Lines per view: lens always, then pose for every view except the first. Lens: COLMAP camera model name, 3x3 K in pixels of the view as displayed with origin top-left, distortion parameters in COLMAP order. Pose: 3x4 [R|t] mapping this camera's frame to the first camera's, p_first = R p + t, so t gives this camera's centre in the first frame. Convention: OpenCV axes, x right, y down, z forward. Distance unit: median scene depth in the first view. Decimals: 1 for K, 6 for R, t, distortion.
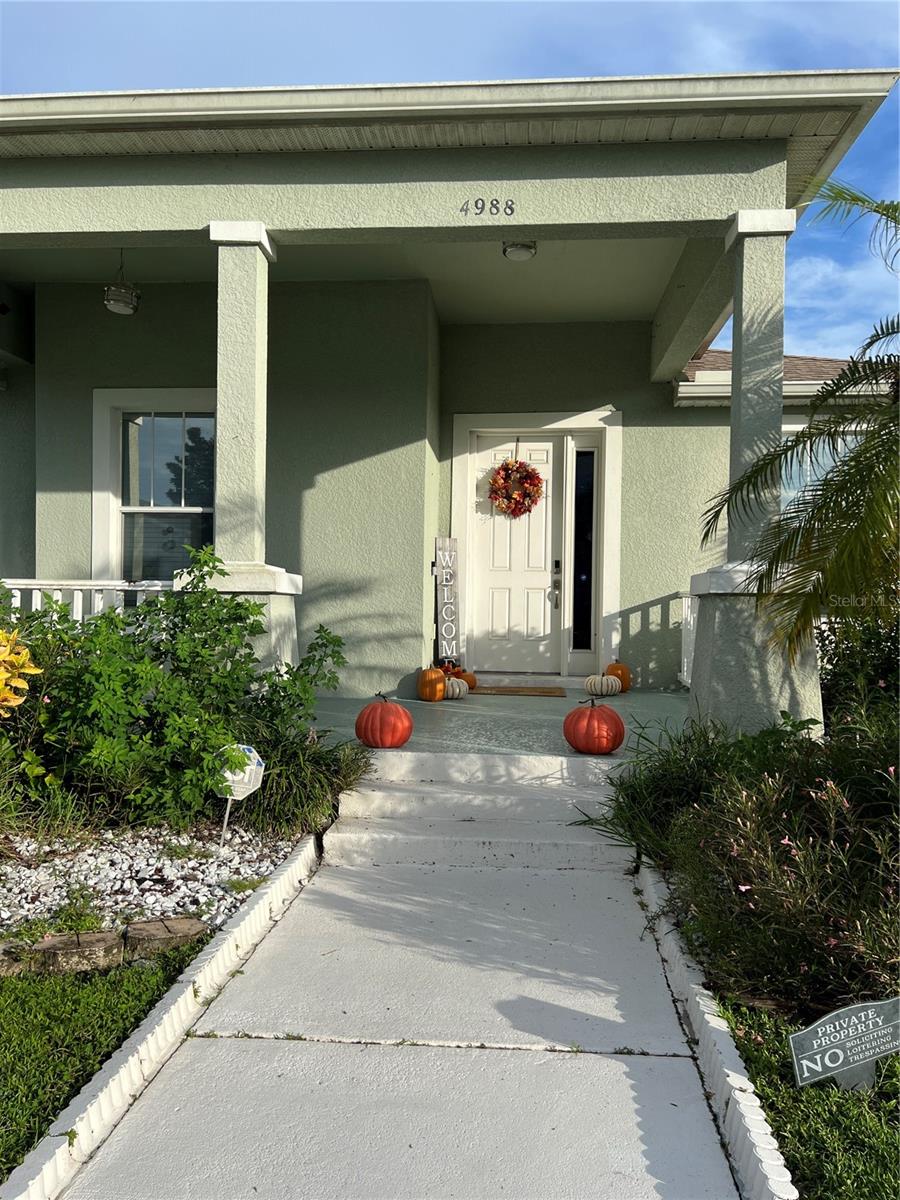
lens RADIAL K [[904.2, 0, 446.1], [0, 904.2, 612.2], [0, 0, 1]] dist [0.064488, -0.068365]
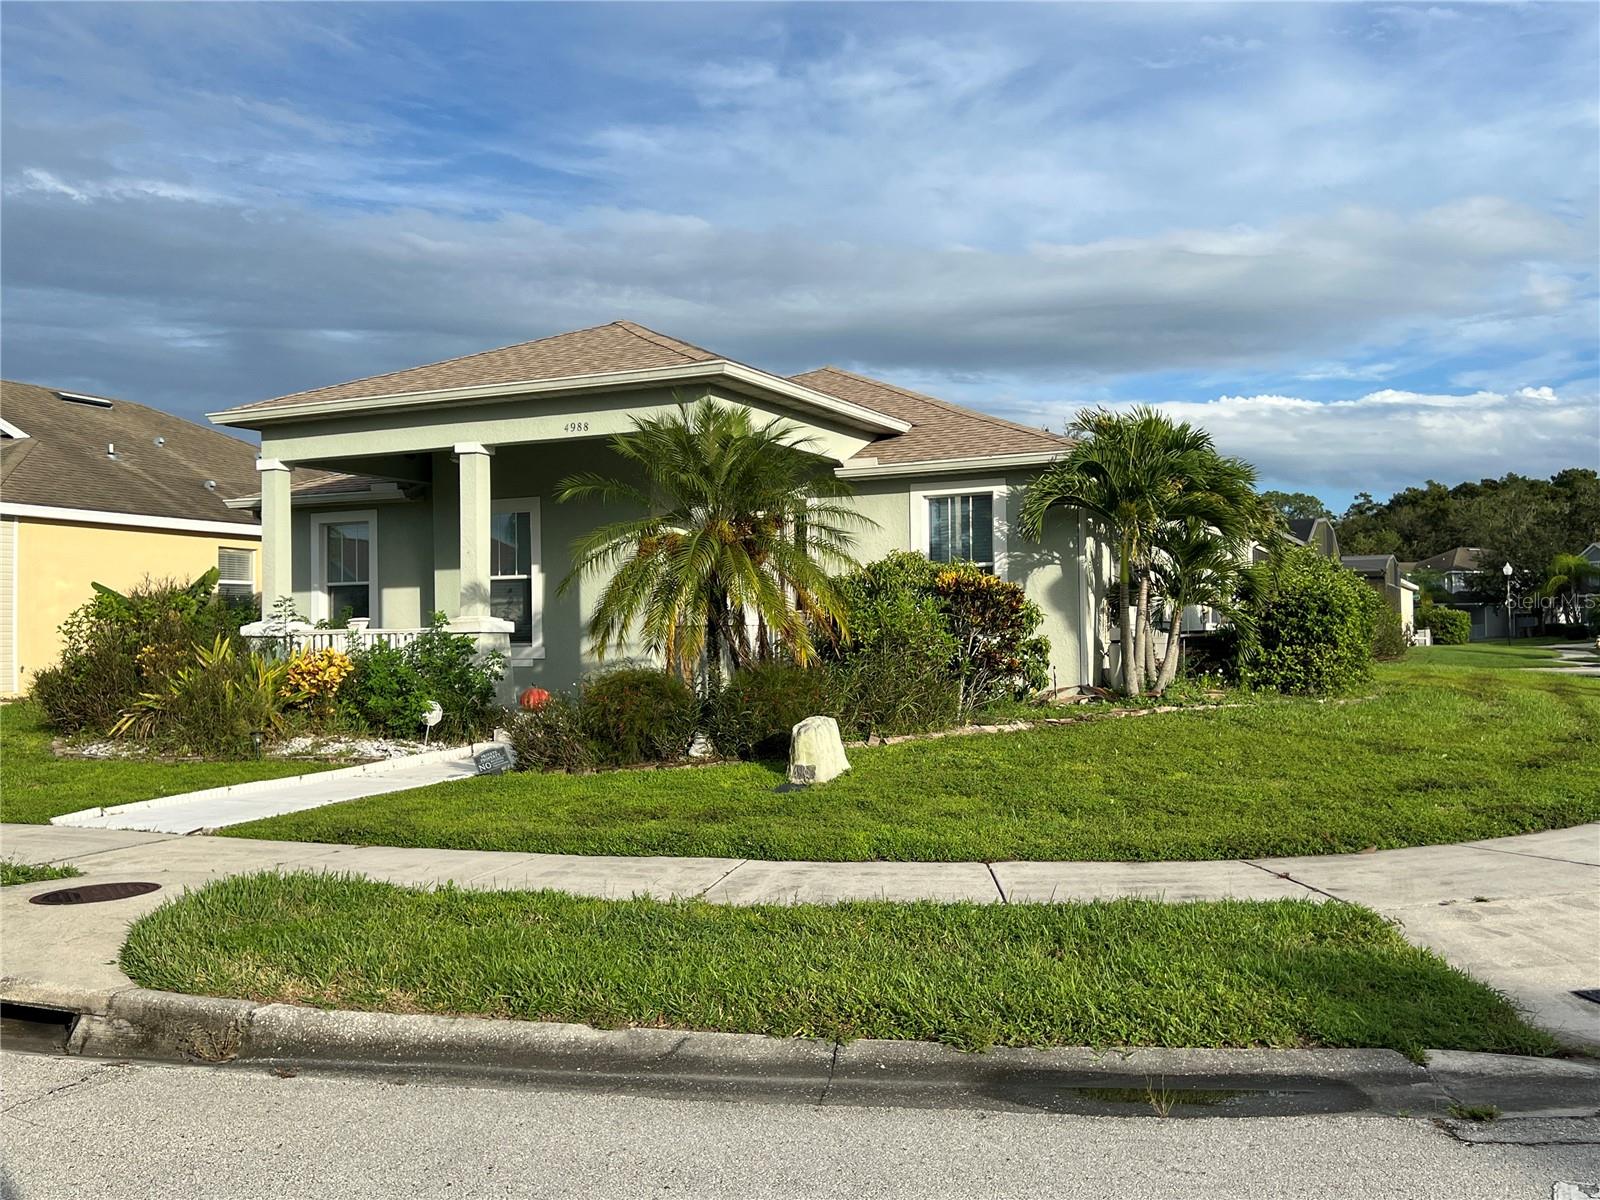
lens RADIAL K [[1444.5, 0, 794.8], [0, 1444.5, 612.5], [0, 0, 1]] dist [0.067336, -0.013612]
pose [[0.929260, -0.030410, -0.368173, 1.058231], [0.021139, 0.999350, -0.029189, 0.027345], [0.368821, 0.019342, 0.929299, -1.099607]]
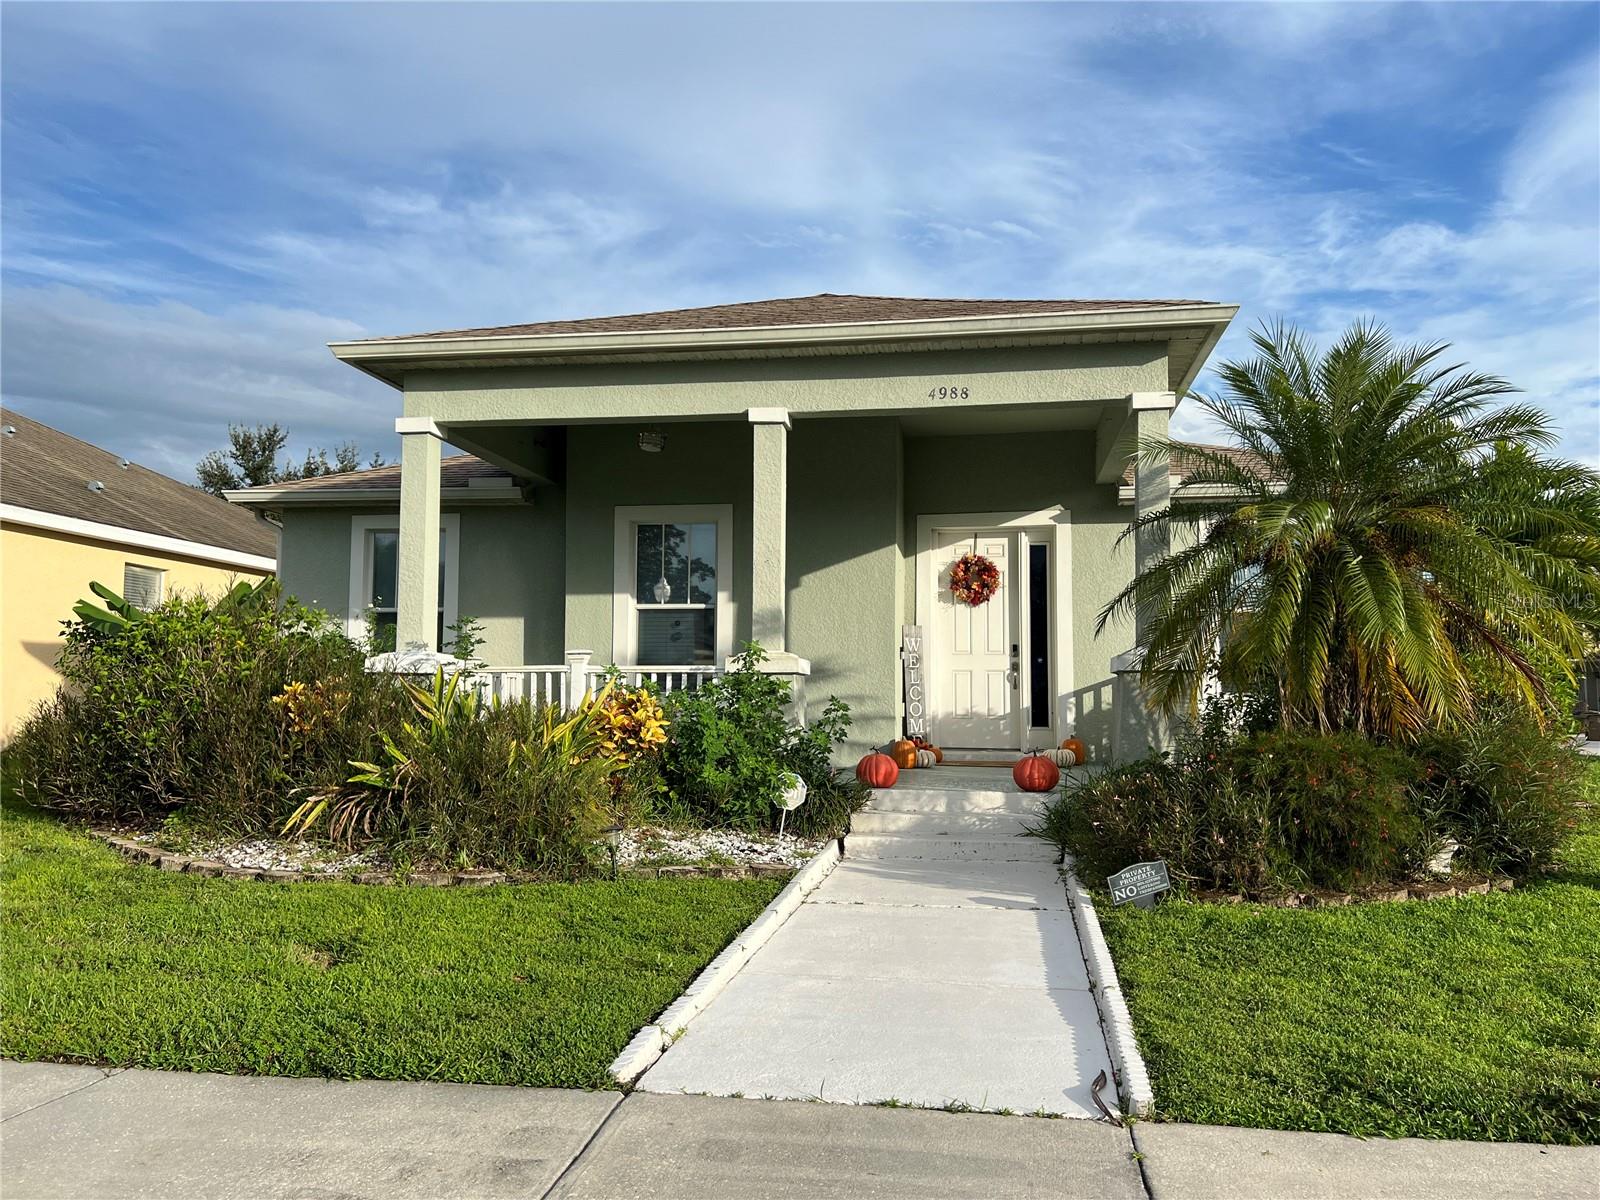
lens RADIAL K [[1205.5, 0, 791.3], [0, 1205.5, 611.1], [0, 0, 1]] dist [0.064488, -0.068365]
pose [[0.996841, -0.012946, -0.078357, -0.035799], [0.006522, 0.996636, -0.081692, 0.022461], [0.079151, 0.080923, 0.993573, -0.547510]]
